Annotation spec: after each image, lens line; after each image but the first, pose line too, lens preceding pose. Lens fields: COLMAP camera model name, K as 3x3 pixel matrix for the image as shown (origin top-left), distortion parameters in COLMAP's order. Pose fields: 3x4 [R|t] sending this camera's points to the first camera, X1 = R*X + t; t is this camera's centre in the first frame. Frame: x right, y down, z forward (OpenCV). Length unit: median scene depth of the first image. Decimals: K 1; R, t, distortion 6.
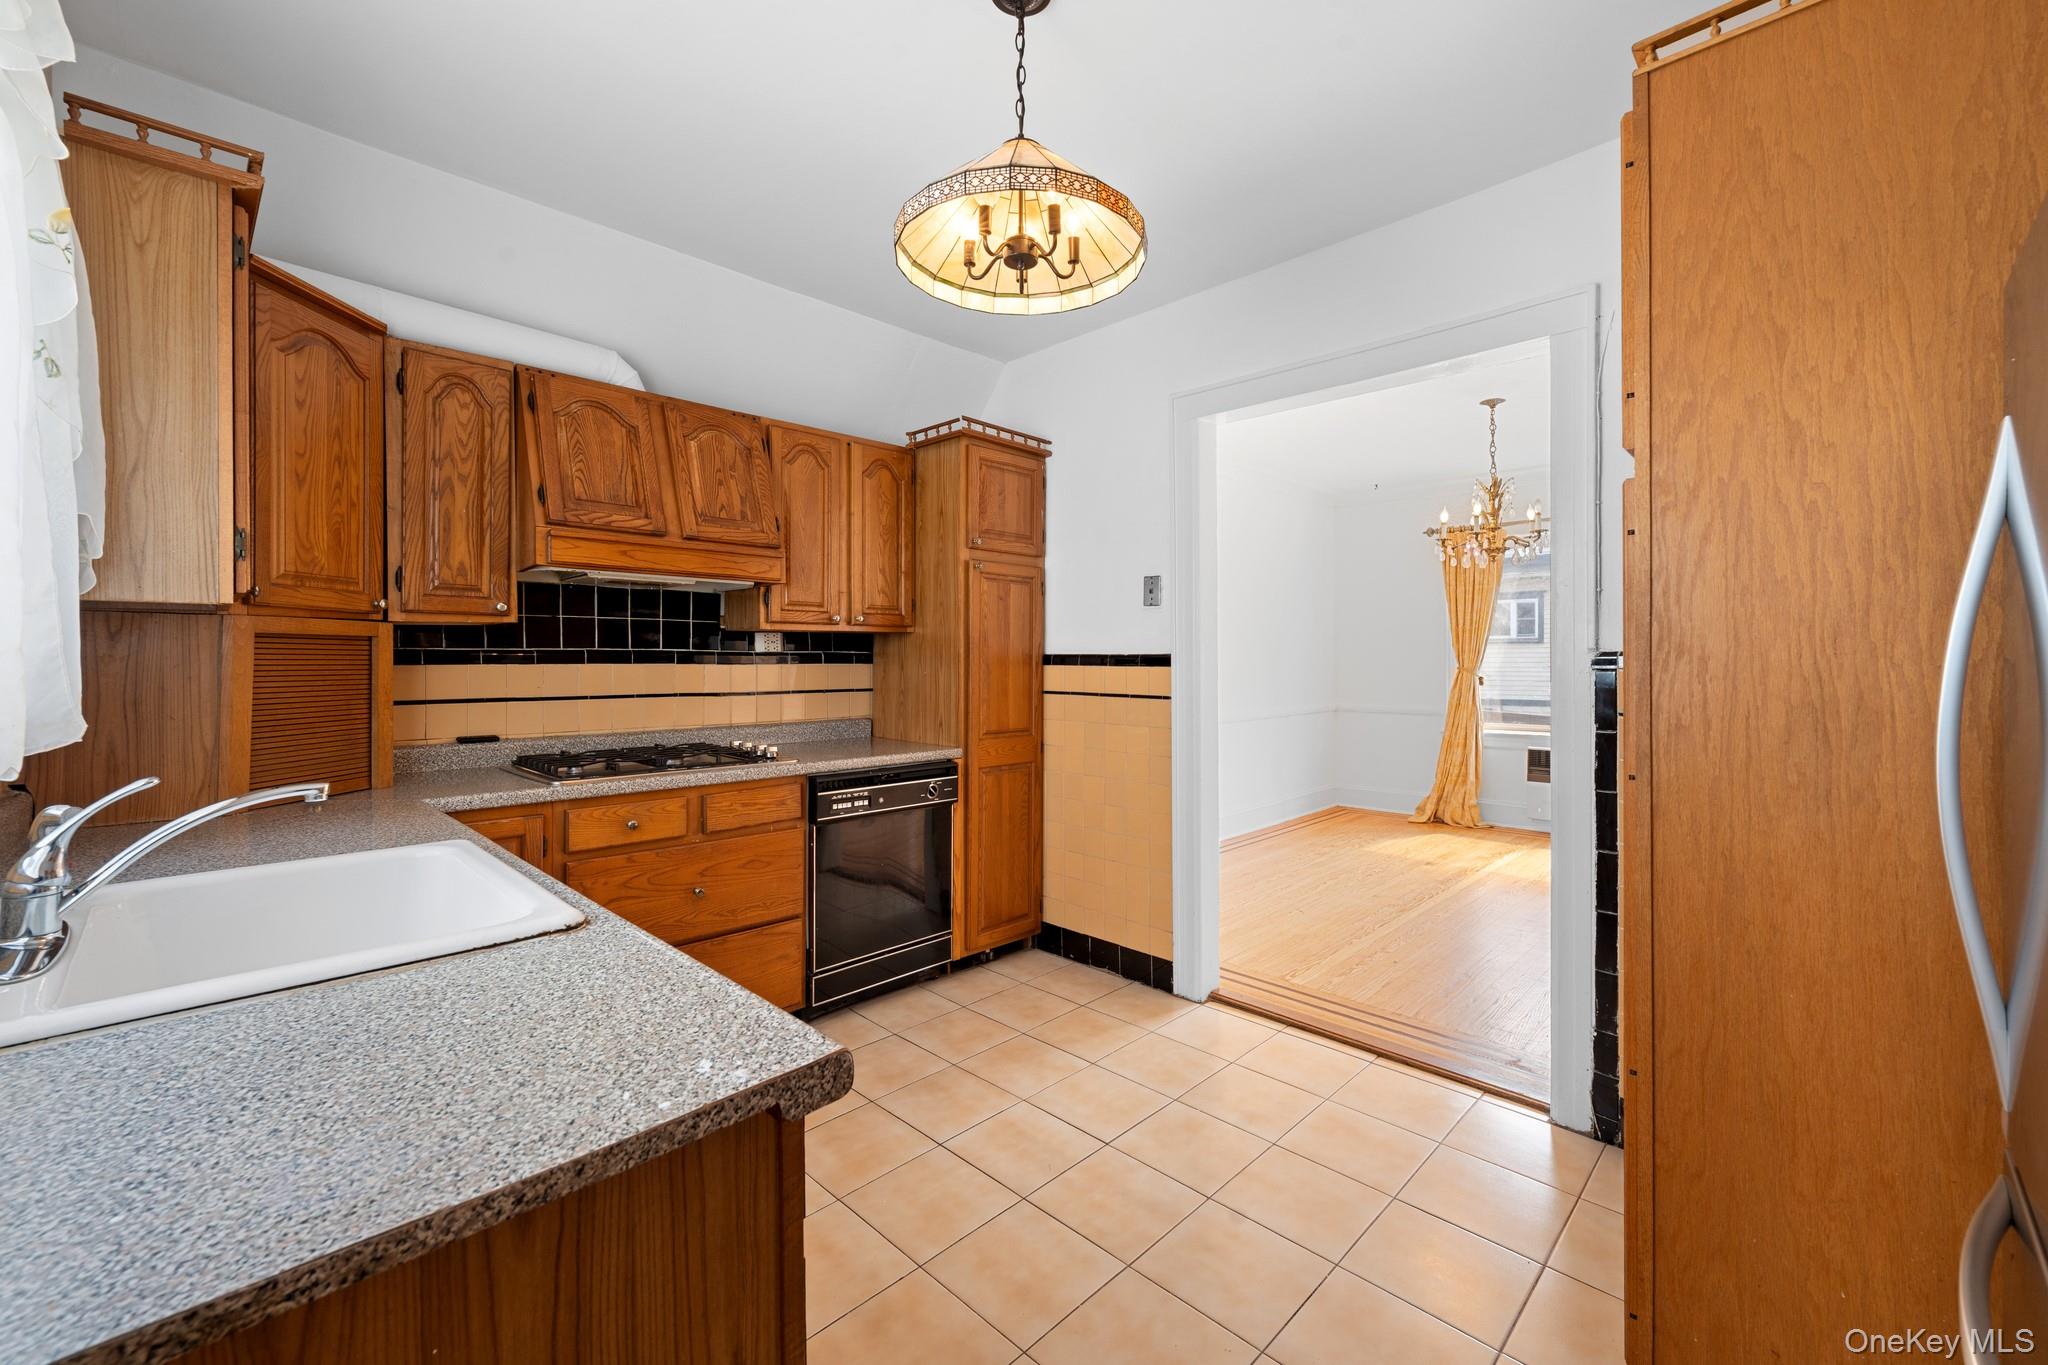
lens RADIAL K [[832.8, 0, 1021.0], [0, 832.8, 653.6], [0, 0, 1]] dist [-0.000026, -0.000114]
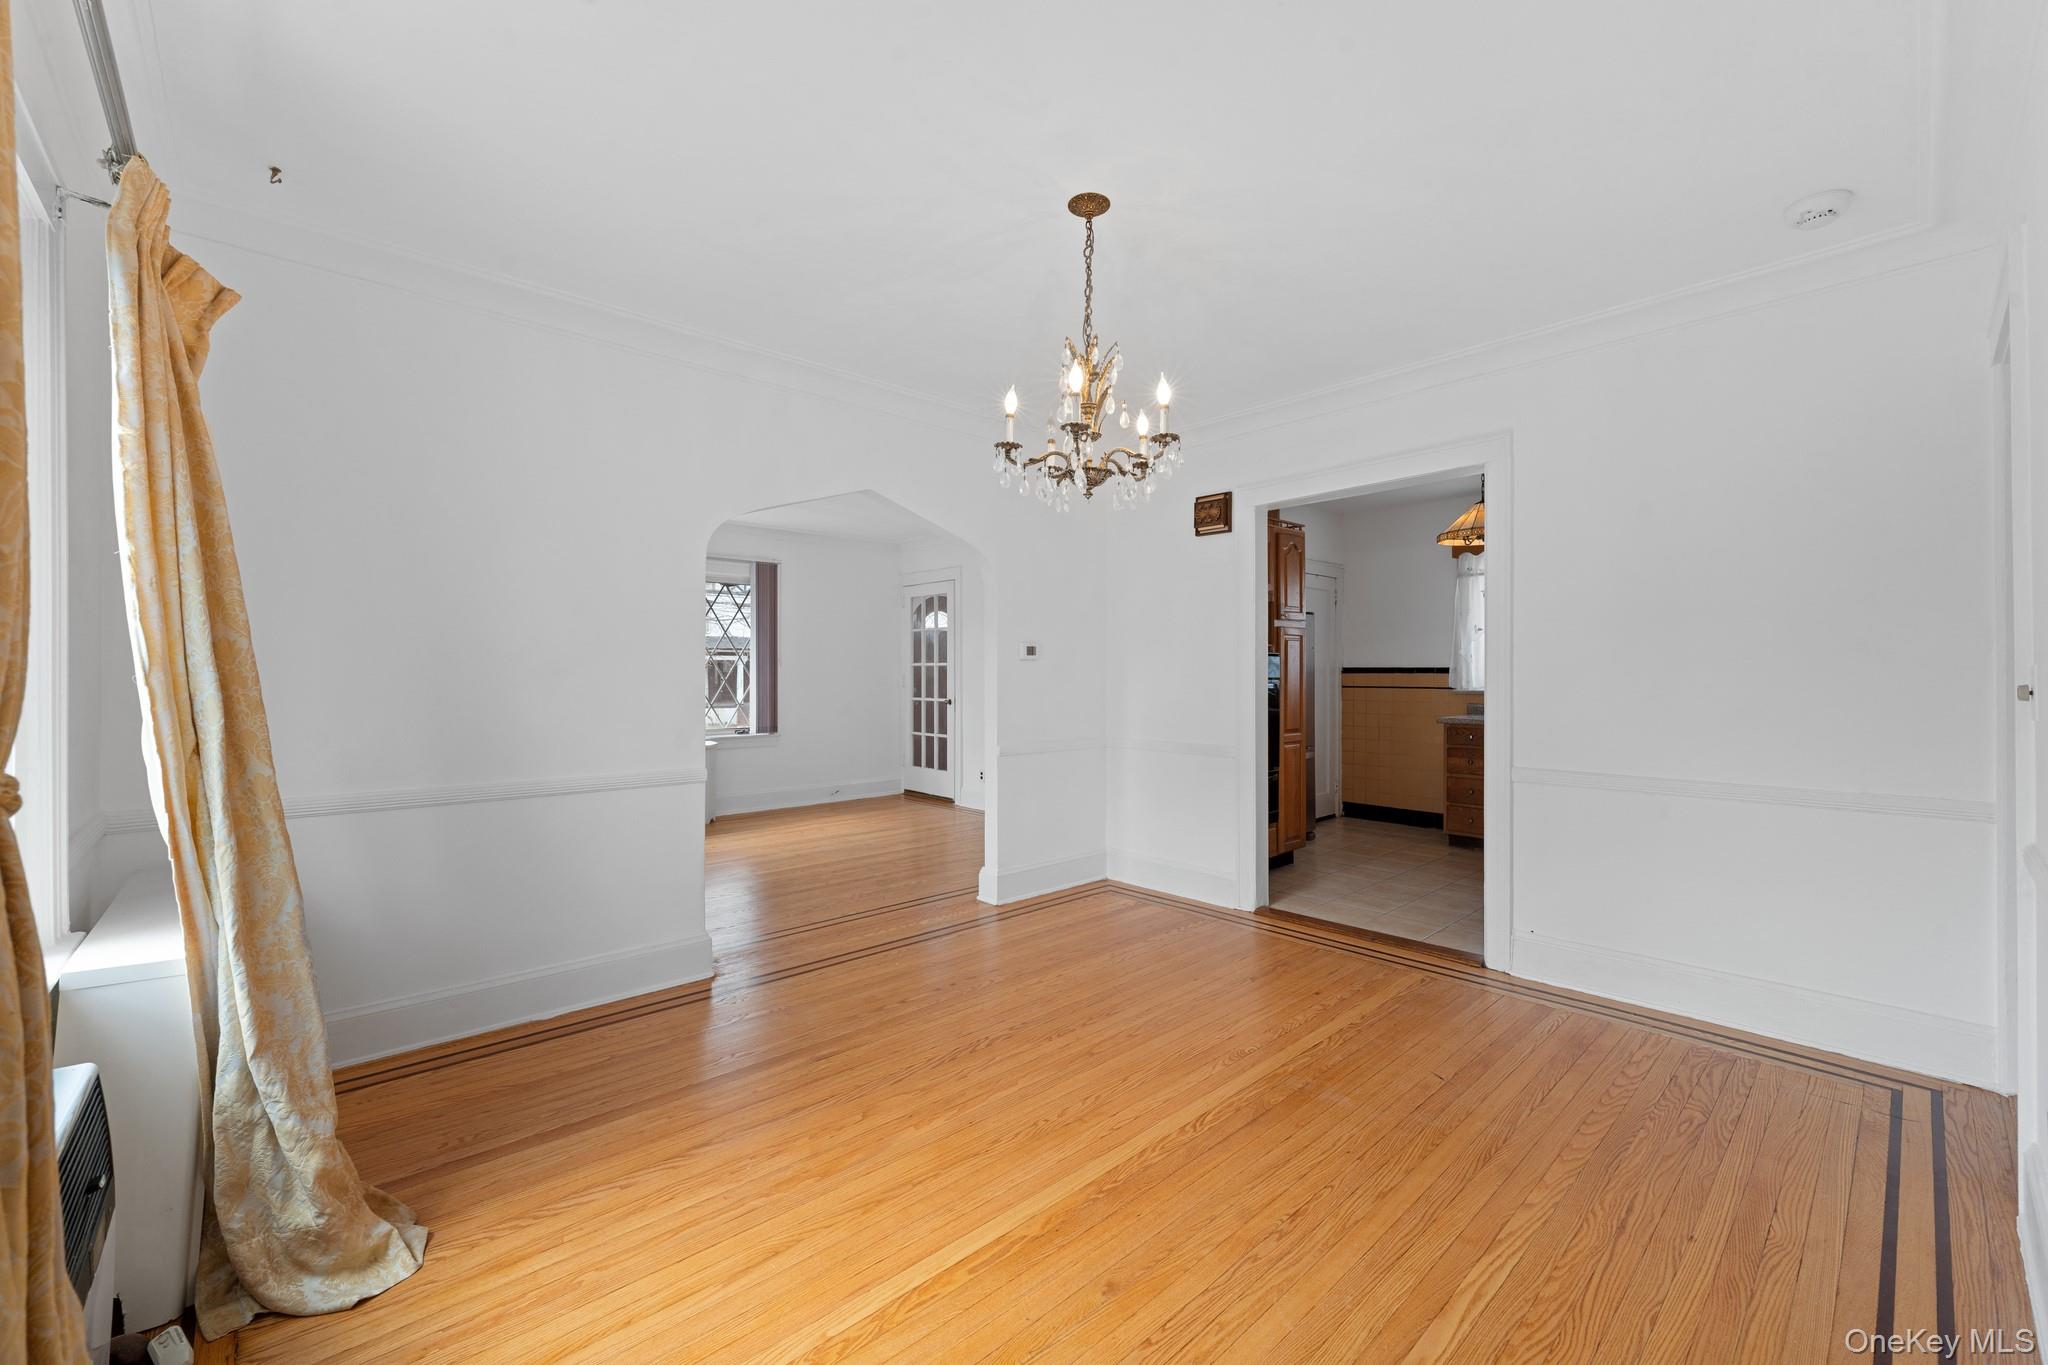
lens RADIAL K [[834.1, 0, 1022.9], [0, 834.1, 680.6], [0, 0, 1]] dist [-0.001117, -0.000527]
pose [[-0.999196, 0.002823, 0.040001, 0.910551], [0.002841, 0.999996, 0.000399, 0.020351], [-0.040000, 0.000512, -0.999200, 2.393883]]
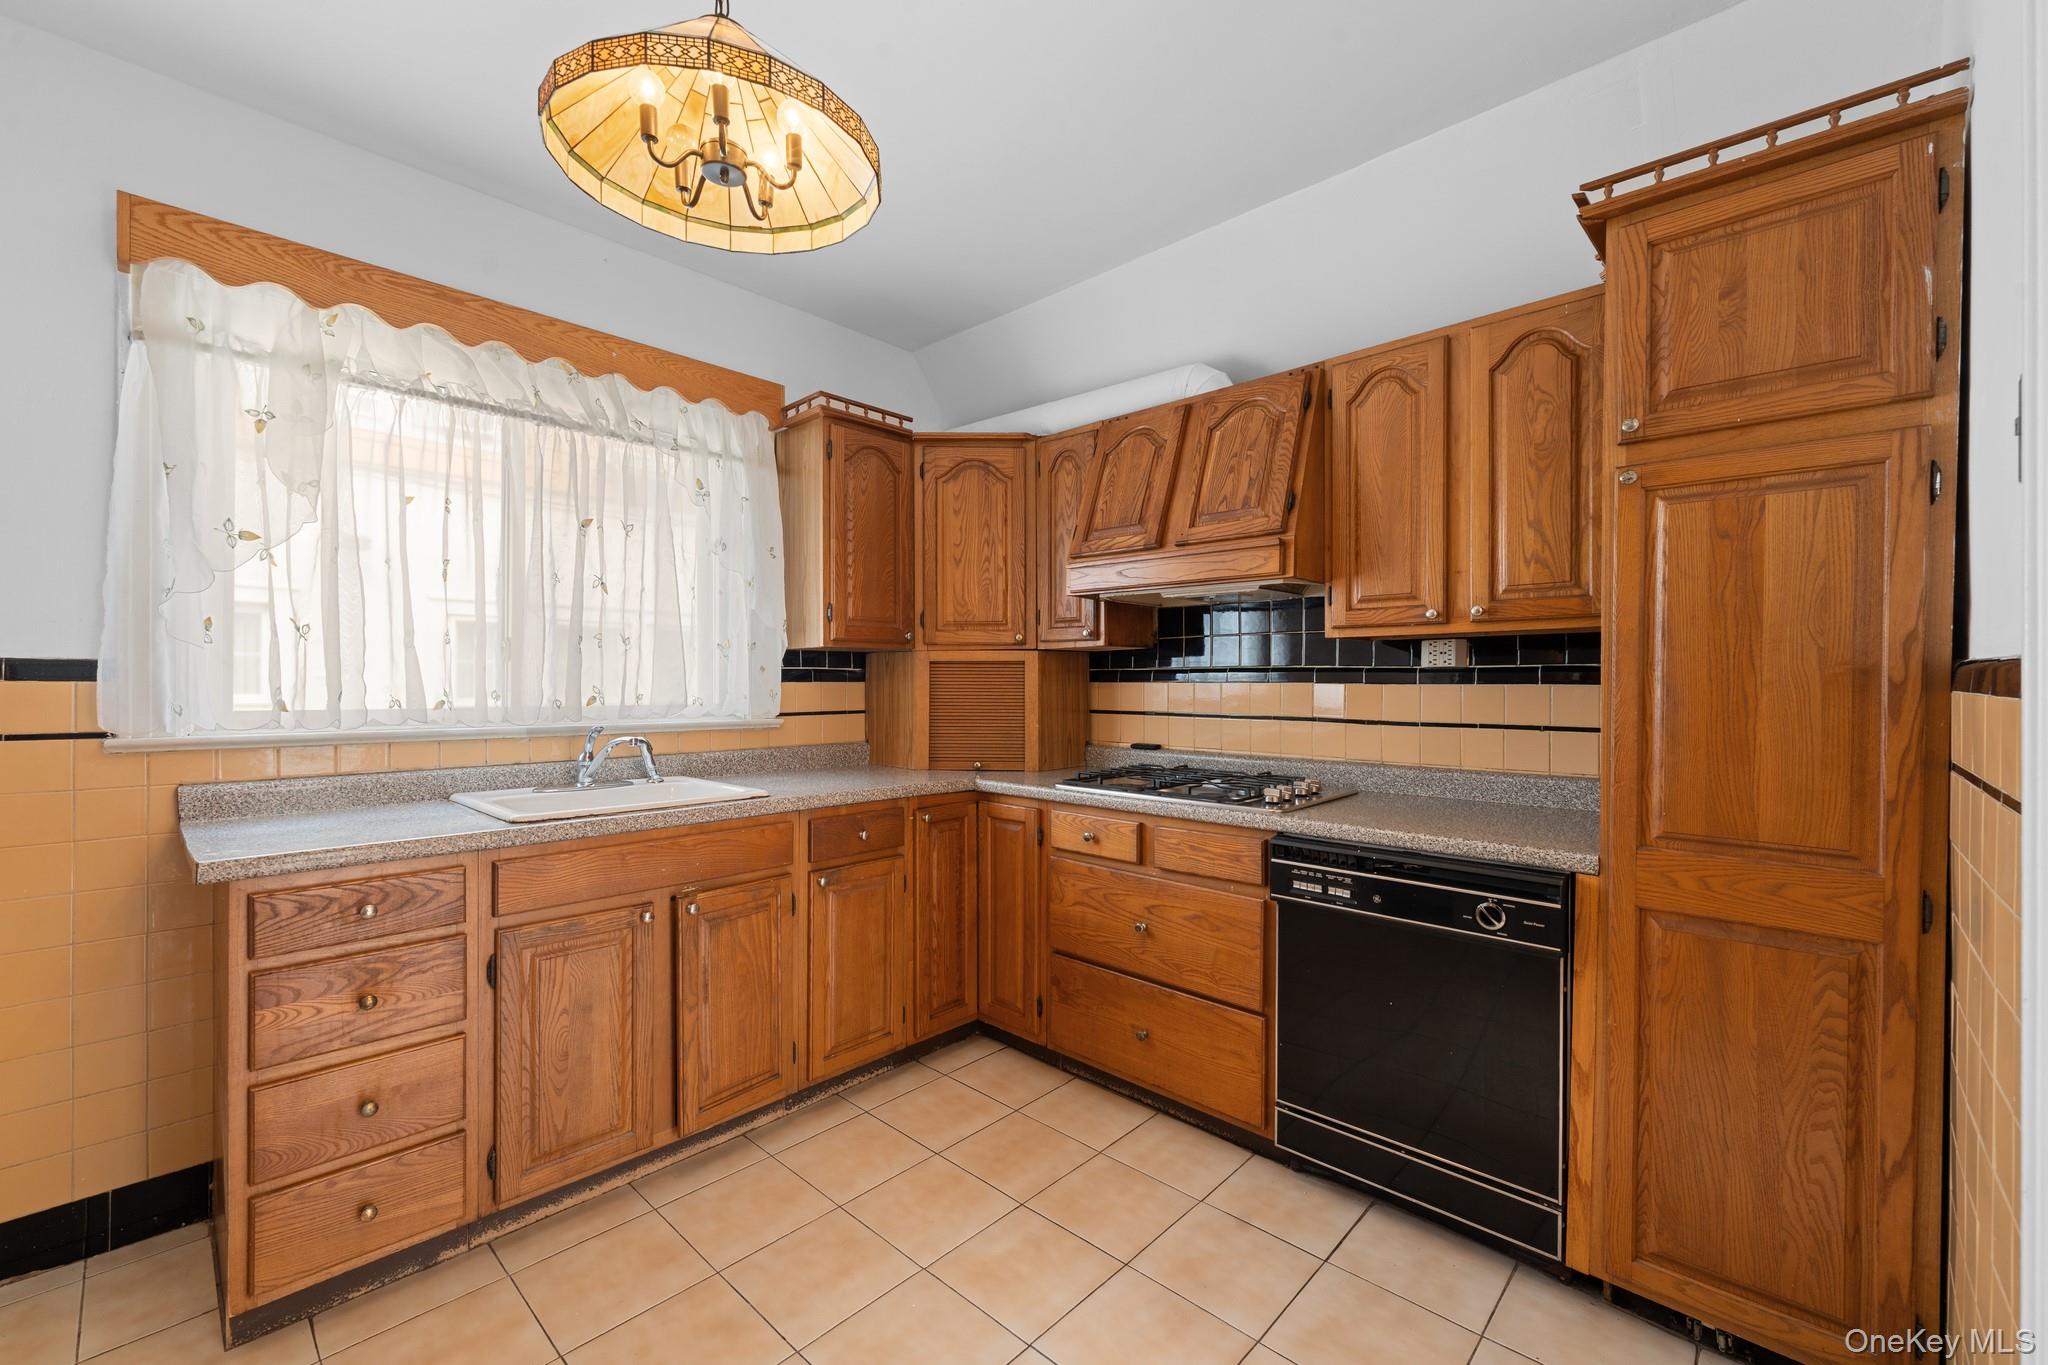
lens RADIAL K [[834.1, 0, 1022.9], [0, 834.1, 680.6], [0, 0, 1]] dist [-0.001117, -0.000527]
pose [[0.033457, 0.000220, -0.999440, 0.483194], [0.005937, 0.999982, 0.000418, 0.008816], [0.999423, -0.005947, 0.033455, 0.753532]]
